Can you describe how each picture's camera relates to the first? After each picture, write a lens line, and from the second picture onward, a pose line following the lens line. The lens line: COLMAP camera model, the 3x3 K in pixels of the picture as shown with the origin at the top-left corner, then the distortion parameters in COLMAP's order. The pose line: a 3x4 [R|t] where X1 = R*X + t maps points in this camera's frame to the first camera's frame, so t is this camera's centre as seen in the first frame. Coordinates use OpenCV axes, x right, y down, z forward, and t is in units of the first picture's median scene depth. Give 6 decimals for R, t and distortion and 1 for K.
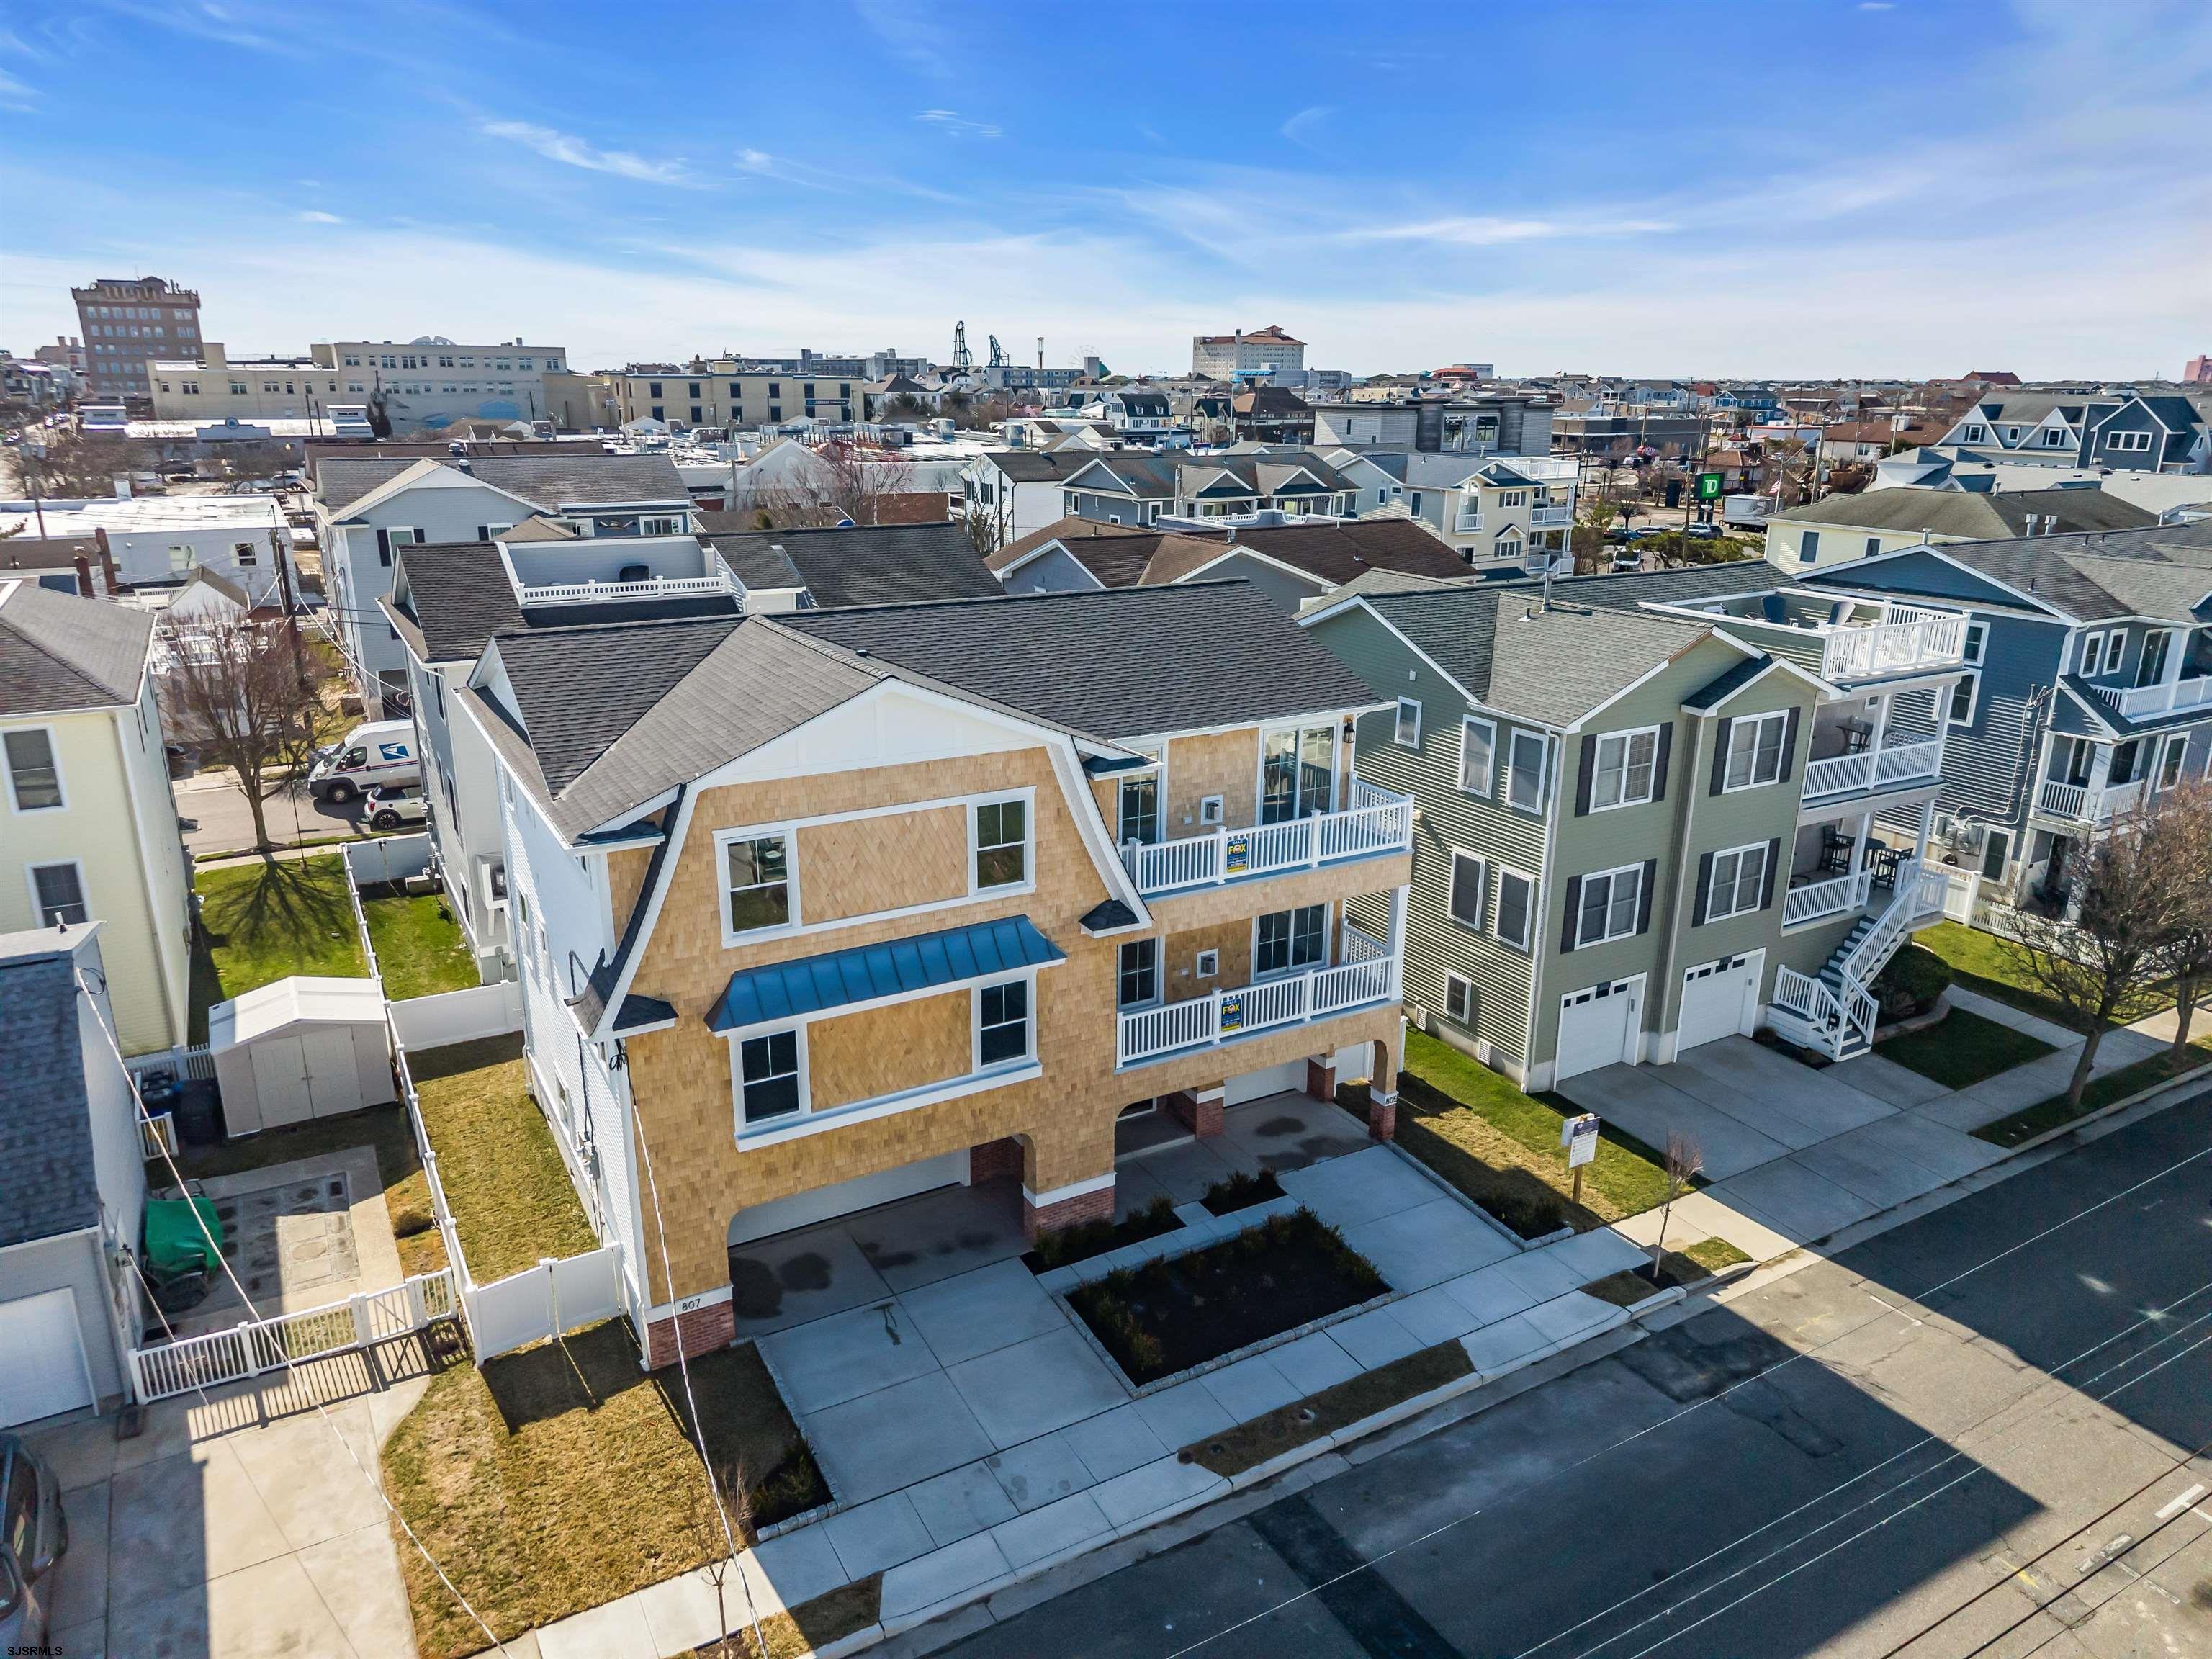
lens RADIAL K [[1477.6, 0, 1105.1], [0, 1477.6, 833.3], [0, 0, 1]] dist [0.031064, -0.041671]
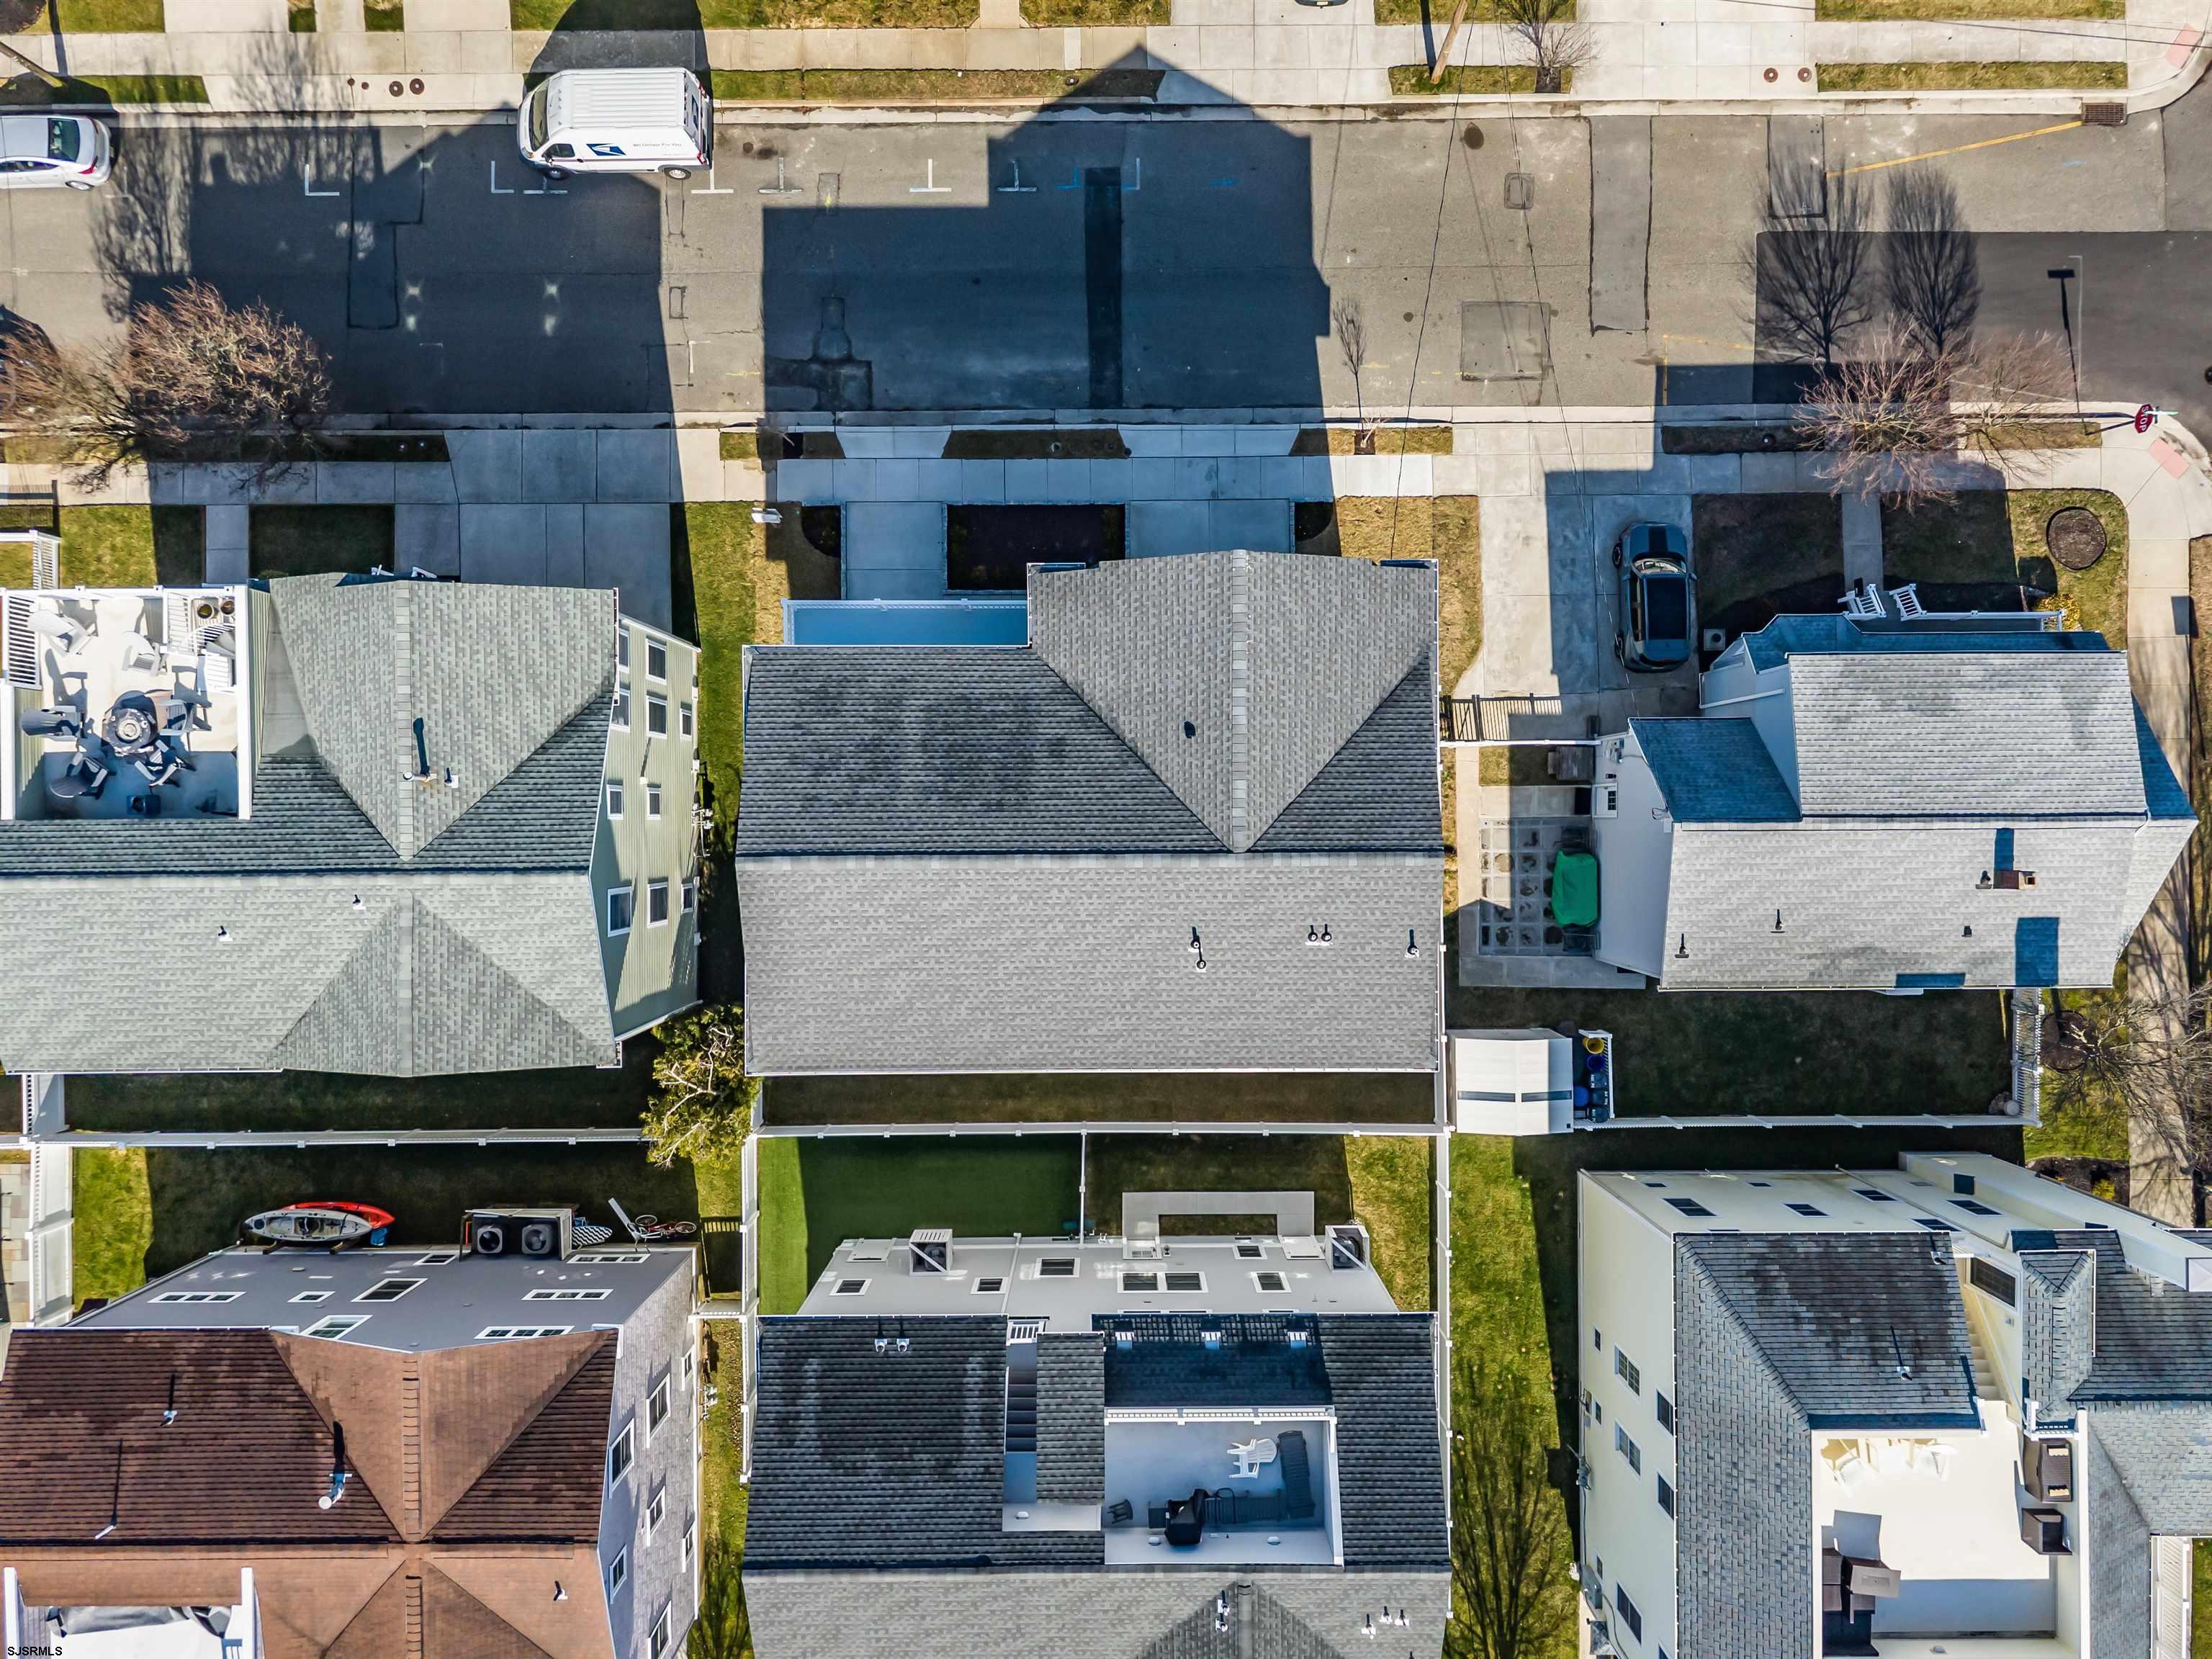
lens RADIAL K [[1477.6, 0, 1105.1], [0, 1477.6, 833.3], [0, 0, 1]] dist [0.031064, -0.041671]
pose [[-0.870094, -0.492776, -0.010463, -0.112911], [0.136762, -0.261767, 0.955392, -1.205619], [-0.473533, 0.829850, 0.295155, 0.640698]]
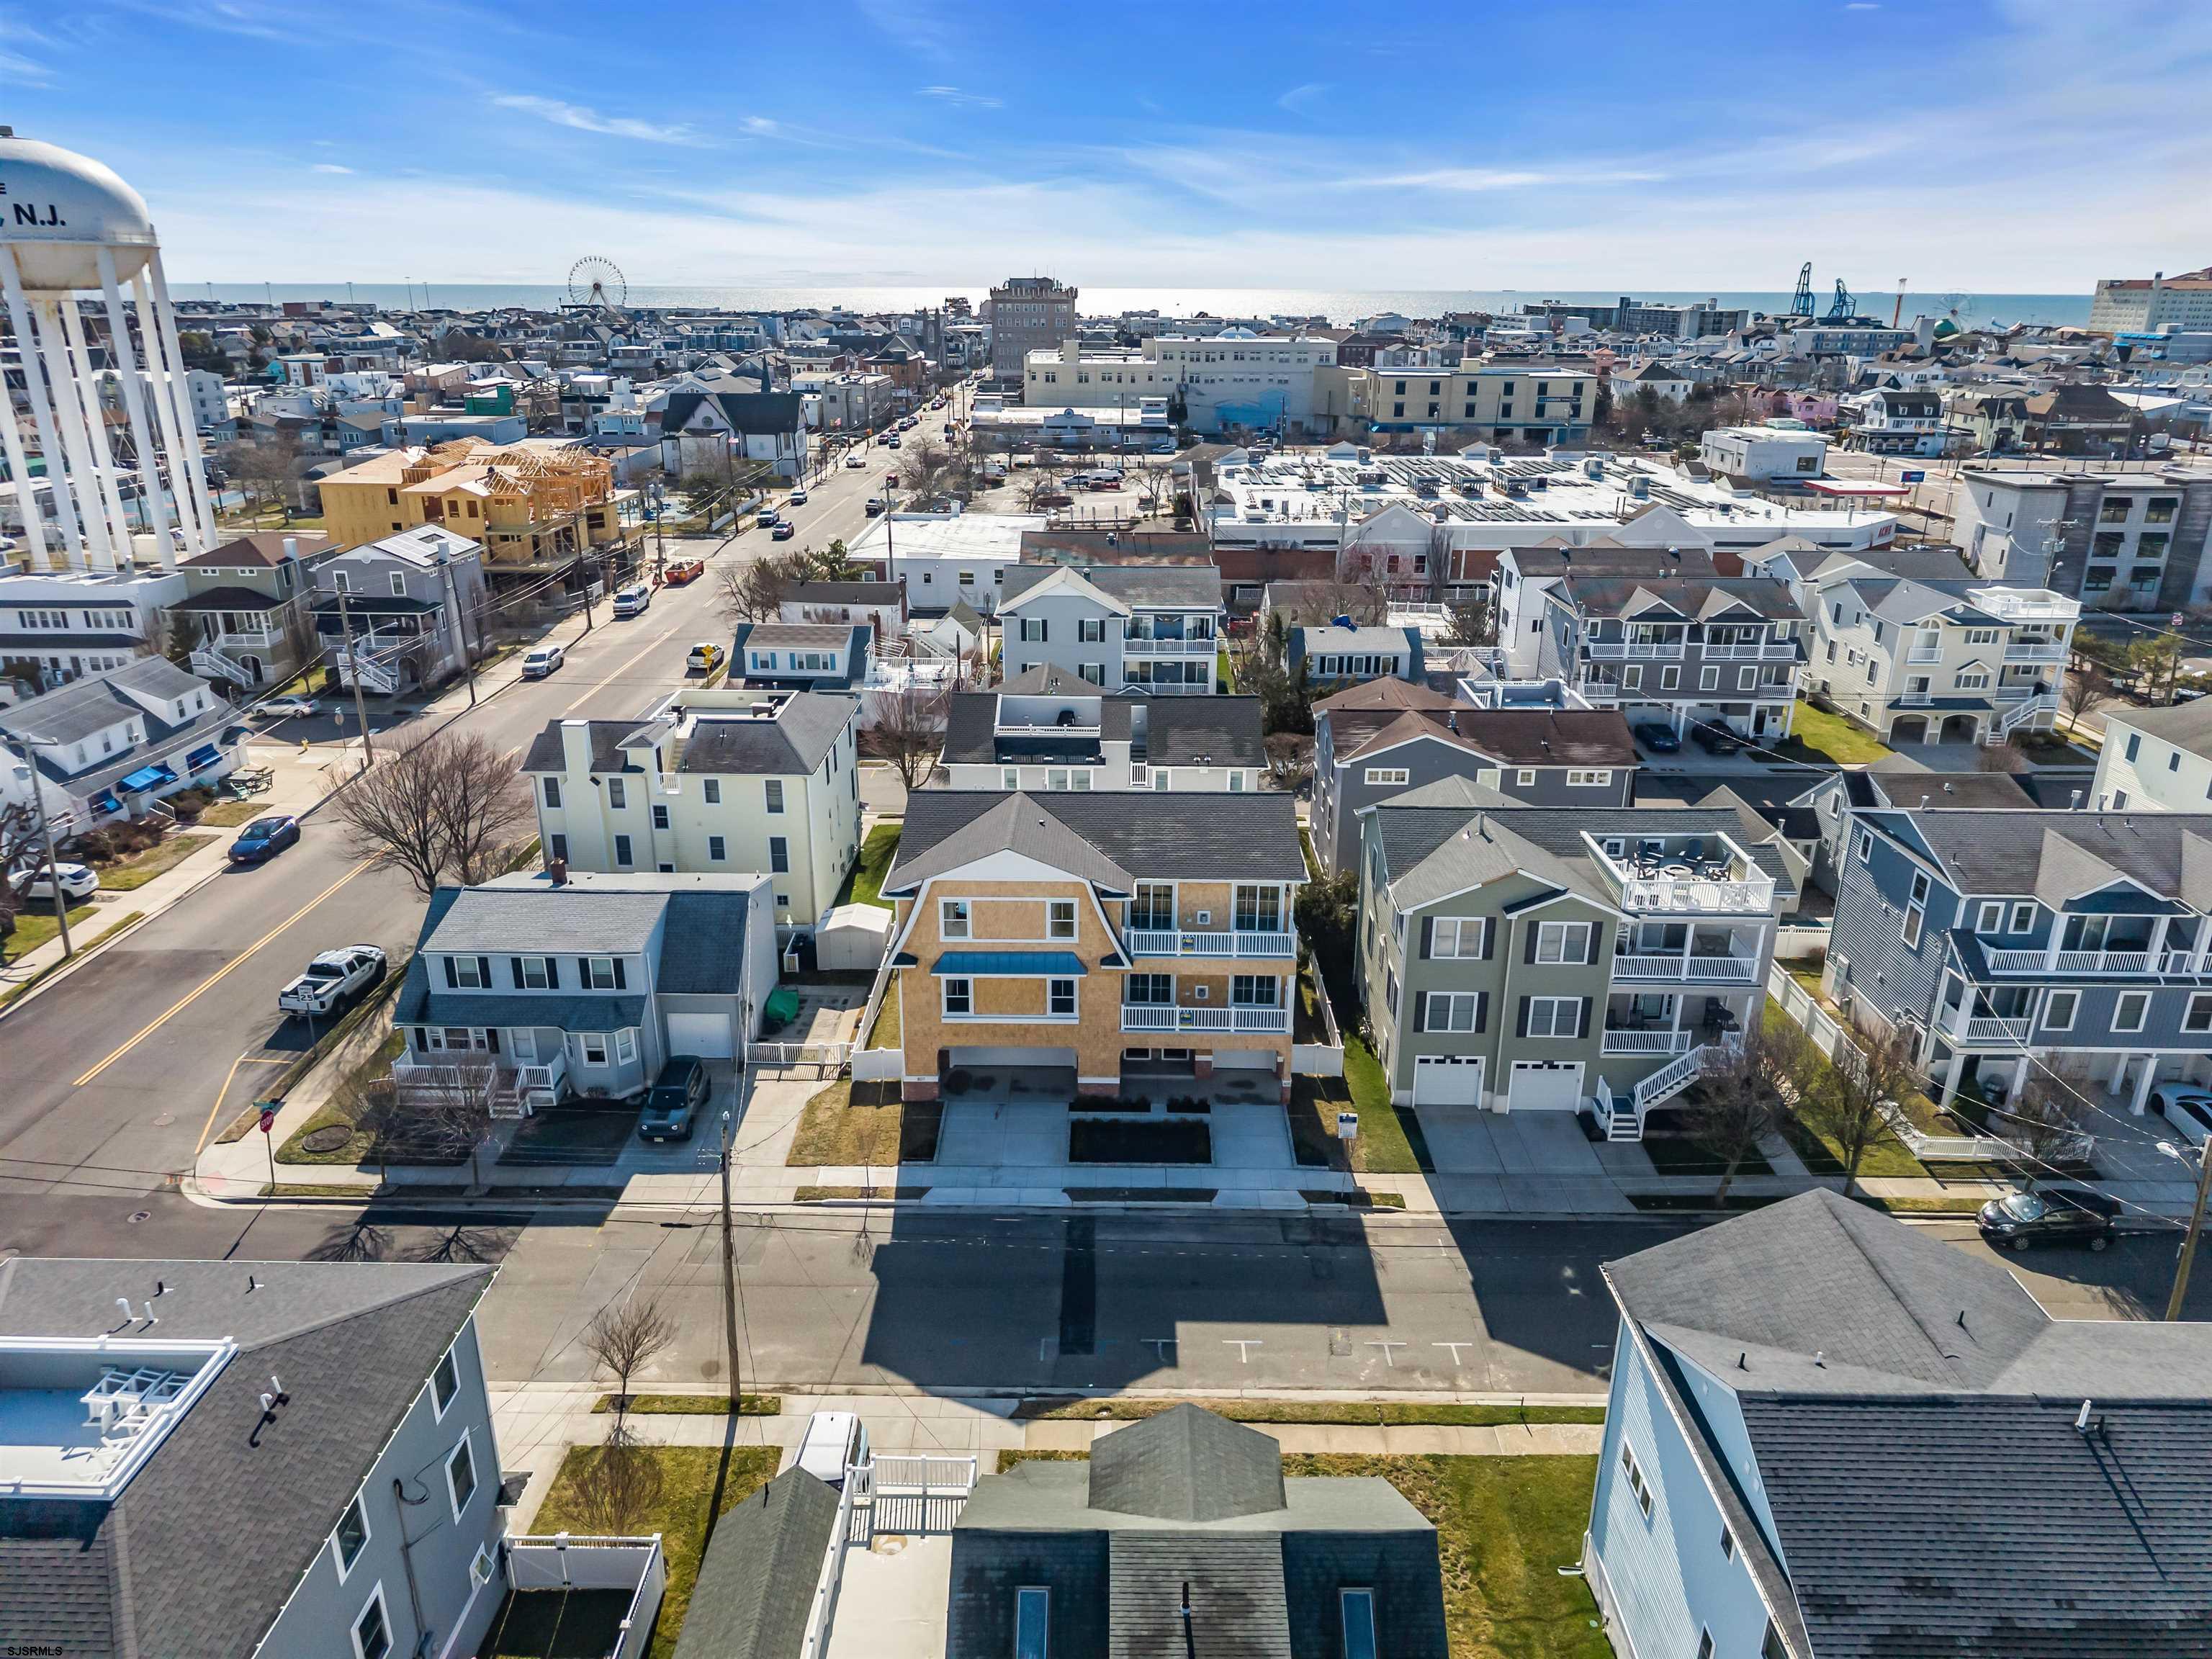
lens RADIAL K [[1477.6, 0, 1105.1], [0, 1477.6, 833.3], [0, 0, 1]] dist [0.031064, -0.041671]
pose [[0.861155, 0.174026, -0.477626, 0.865070], [-0.150098, 0.984732, 0.088167, -0.276530], [0.485677, -0.004235, 0.874128, -0.793539]]
